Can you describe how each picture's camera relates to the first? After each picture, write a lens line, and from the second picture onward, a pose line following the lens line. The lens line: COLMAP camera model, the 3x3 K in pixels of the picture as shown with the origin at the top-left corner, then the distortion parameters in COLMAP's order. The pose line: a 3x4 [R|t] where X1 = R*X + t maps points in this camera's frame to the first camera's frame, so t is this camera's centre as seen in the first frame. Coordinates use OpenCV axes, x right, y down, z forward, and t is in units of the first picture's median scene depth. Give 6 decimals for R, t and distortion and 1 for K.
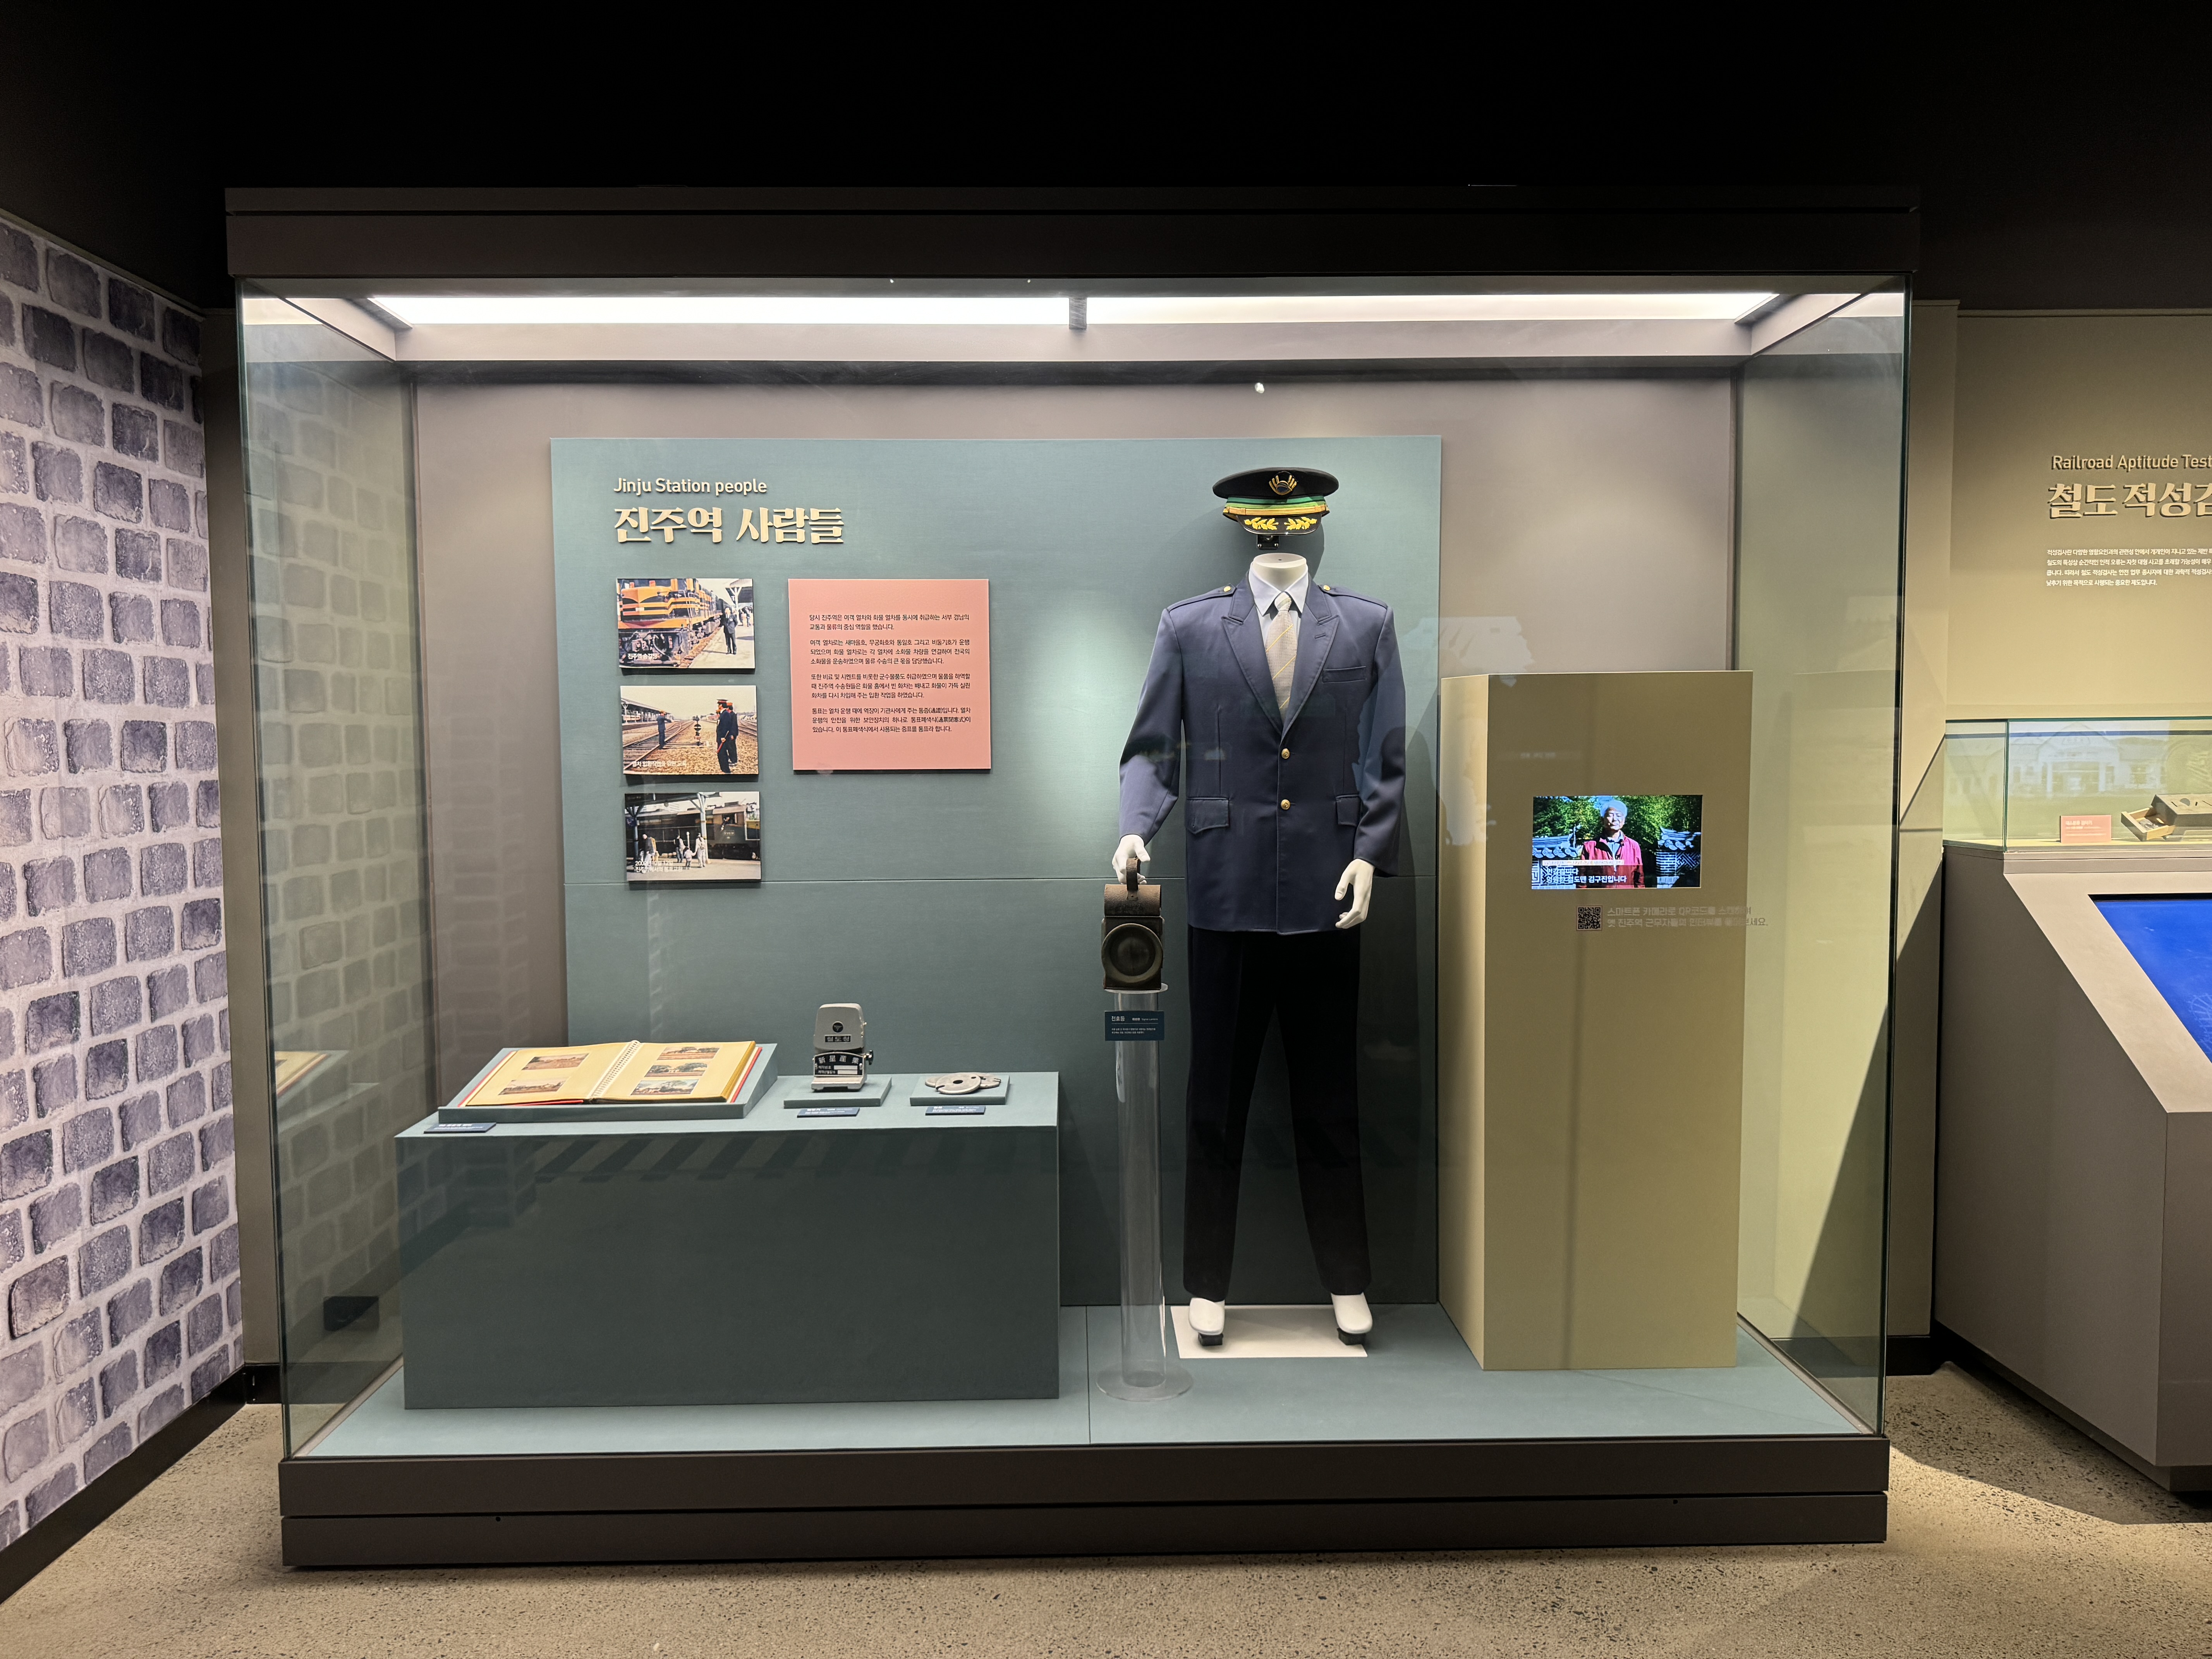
lens RADIAL K [[1501.0, 0, 1106.0], [0, 1501.0, 829.5], [0, 0, 1]] dist [0.025992, -0.003288]
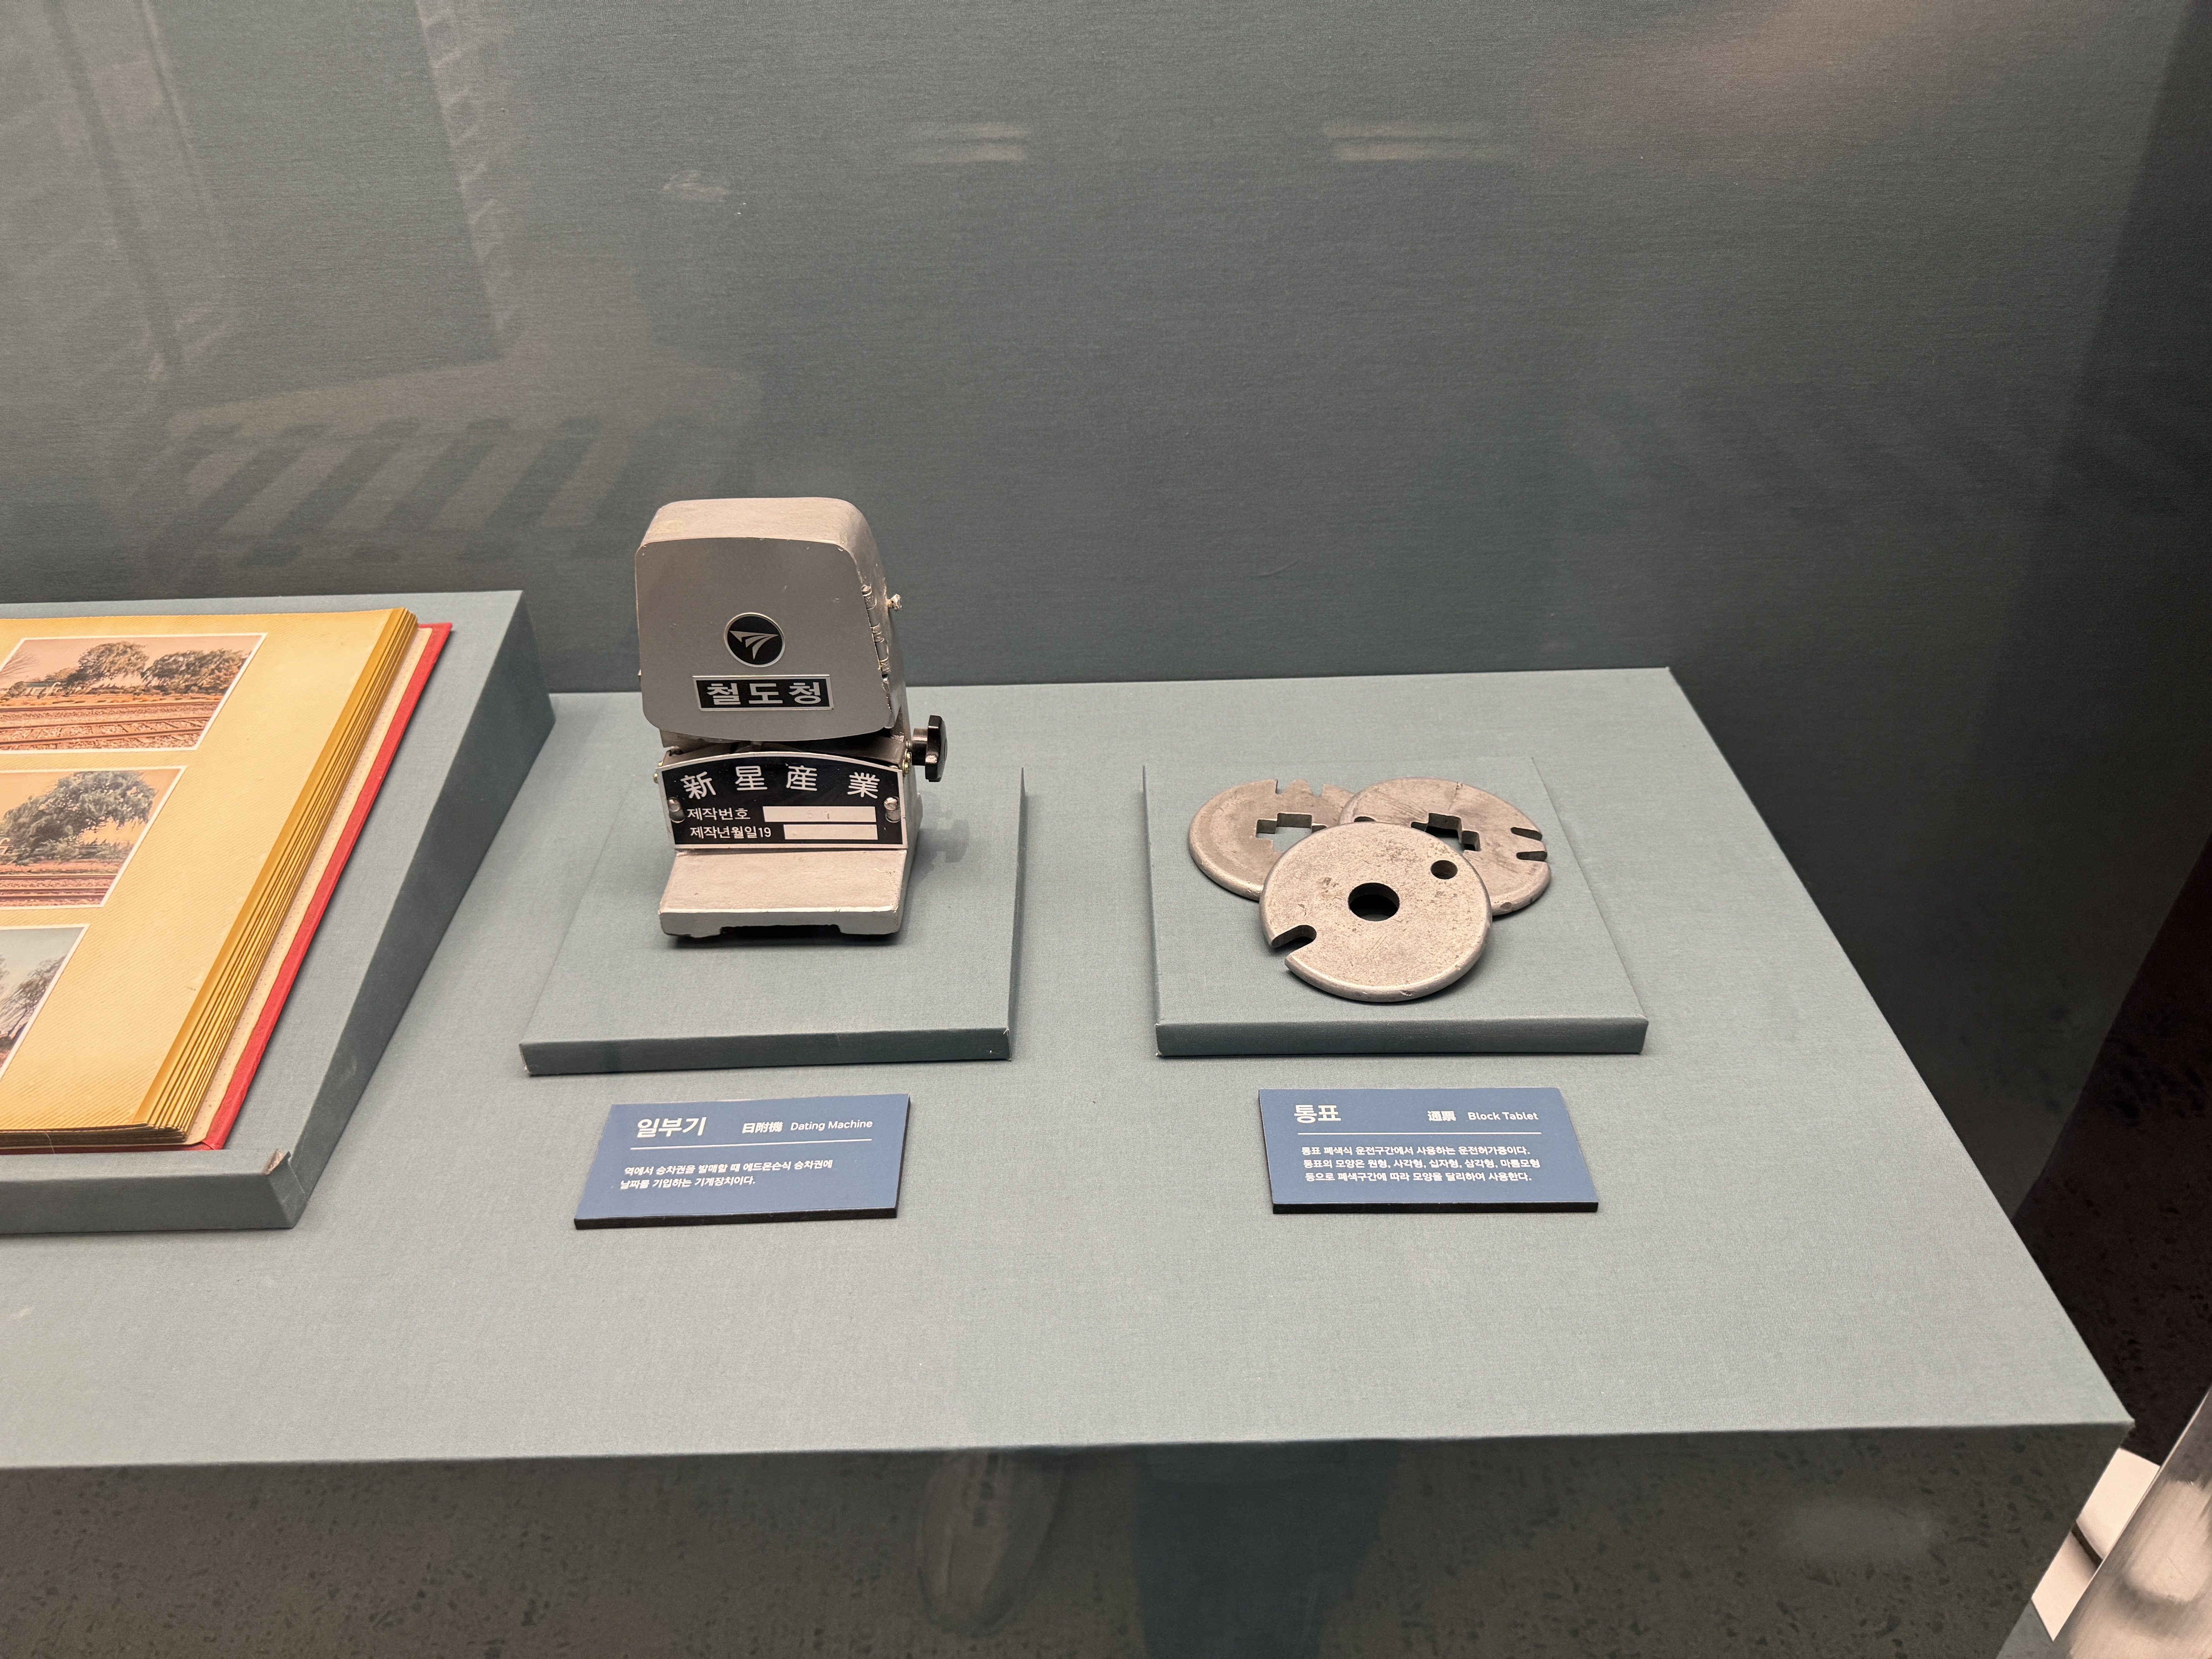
lens RADIAL K [[1501.0, 0, 1106.0], [0, 1501.0, 829.5], [0, 0, 1]] dist [0.025992, -0.003288]
pose [[0.999974, -0.007200, -0.000333, -0.138005], [0.006230, 0.840214, 0.542220, 0.049583], [-0.003624, -0.542208, 0.840237, 0.851834]]
